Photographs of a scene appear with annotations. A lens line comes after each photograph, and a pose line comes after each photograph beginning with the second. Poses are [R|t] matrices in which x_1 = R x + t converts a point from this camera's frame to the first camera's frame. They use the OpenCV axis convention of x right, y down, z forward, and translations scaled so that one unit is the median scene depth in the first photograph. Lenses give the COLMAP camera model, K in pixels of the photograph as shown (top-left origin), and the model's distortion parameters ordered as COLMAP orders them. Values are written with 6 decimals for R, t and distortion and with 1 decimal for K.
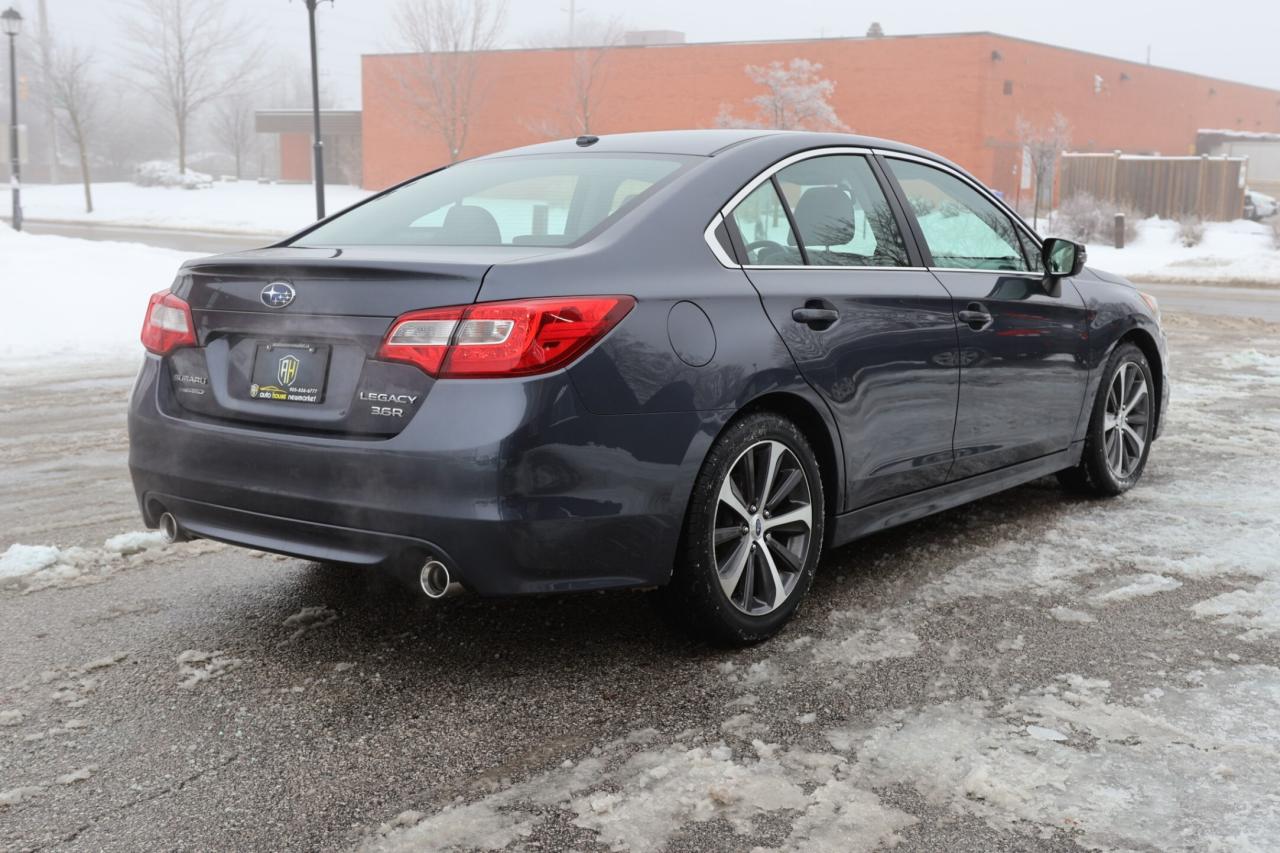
lens RADIAL K [[1423.5, 0, 640.0], [0, 1423.5, 426.5], [0, 0, 1]] dist [0.005029, 0.044284]
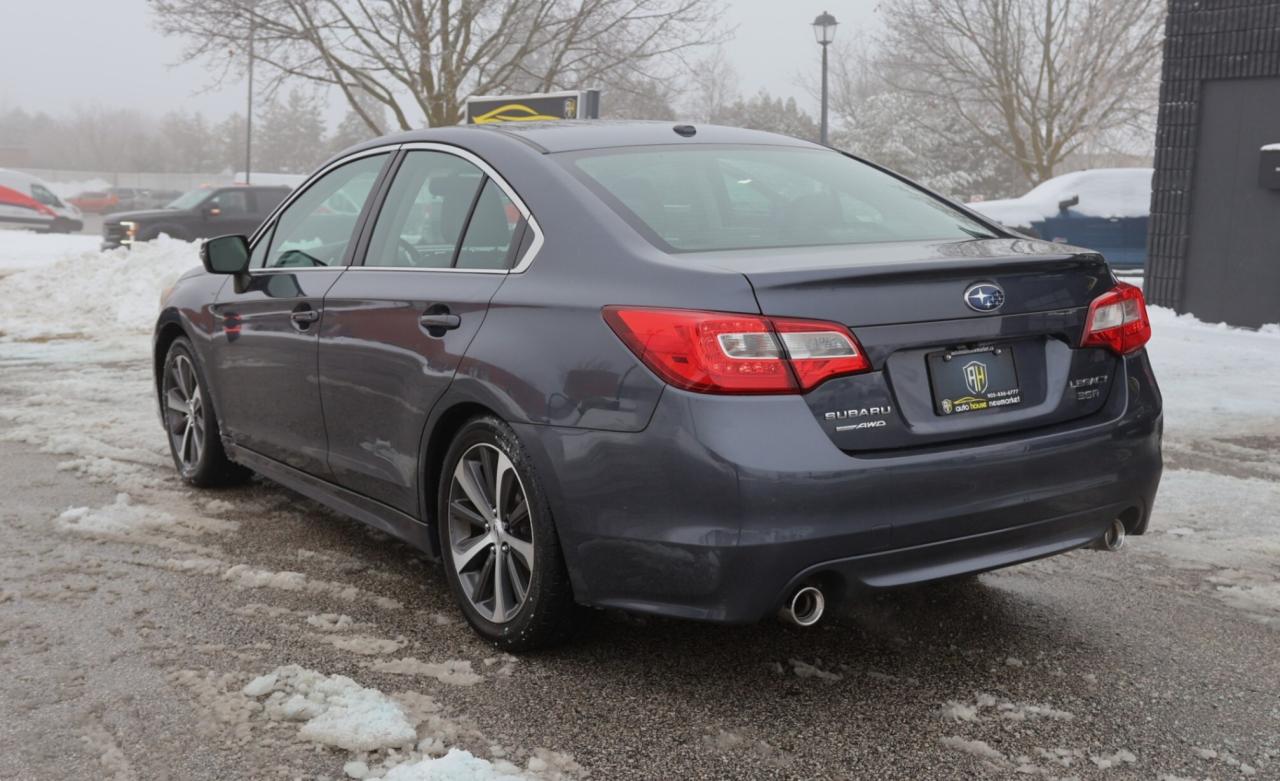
lens RADIAL K [[1445.6, 0, 640.0], [0, 1445.6, 390.5], [0, 0, 1]] dist [-0.030953, 0.046128]
pose [[0.312817, -0.130495, 0.940806, -0.991285], [0.141431, 0.985874, 0.089720, -0.120575], [-0.939225, 0.104993, 0.326854, 0.731819]]
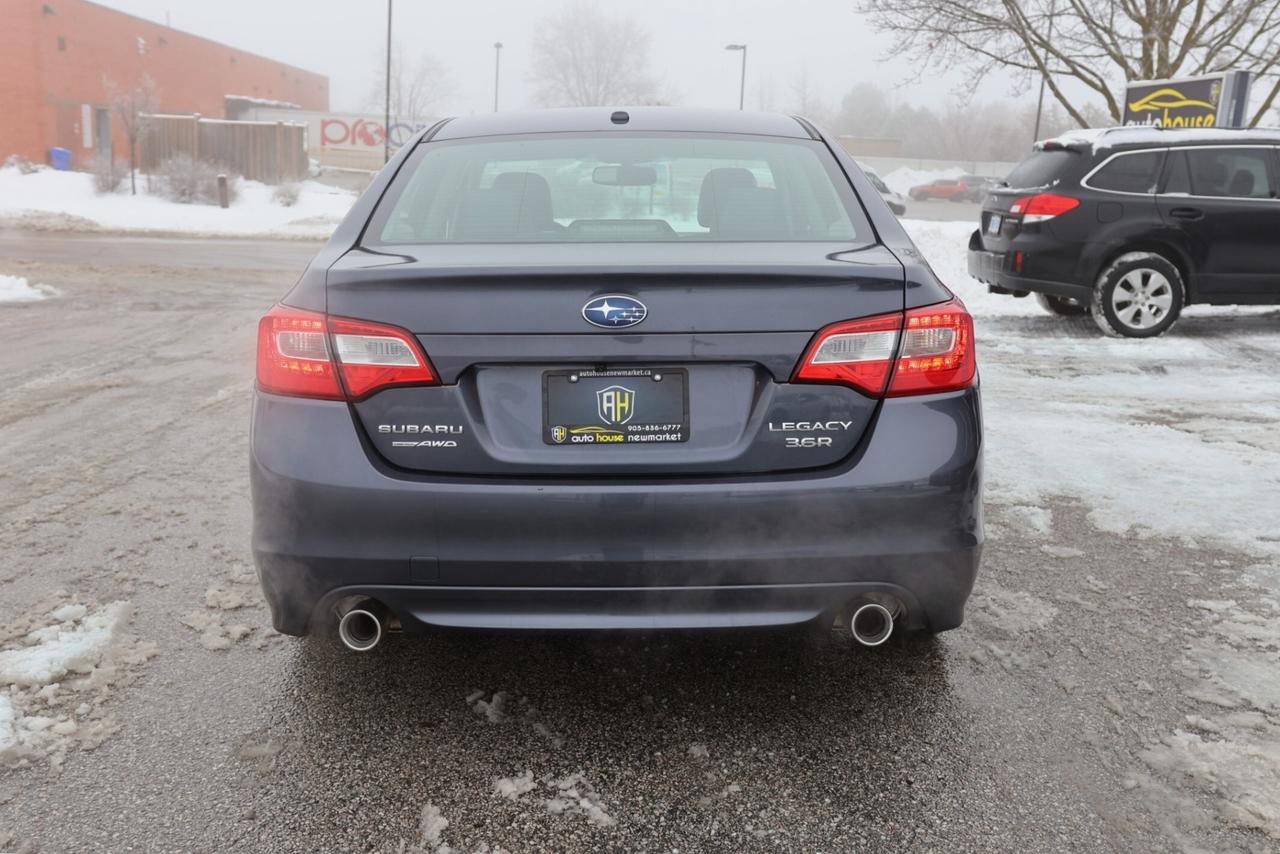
lens RADIAL K [[1348.4, 0, 640.0], [0, 1348.4, 427.0], [0, 0, 1]] dist [-0.022574, 0.121250]
pose [[0.788995, -0.106594, 0.605083, -0.566379], [0.083387, 0.994301, 0.066429, -0.062057], [-0.608715, -0.001956, 0.793386, 0.320264]]
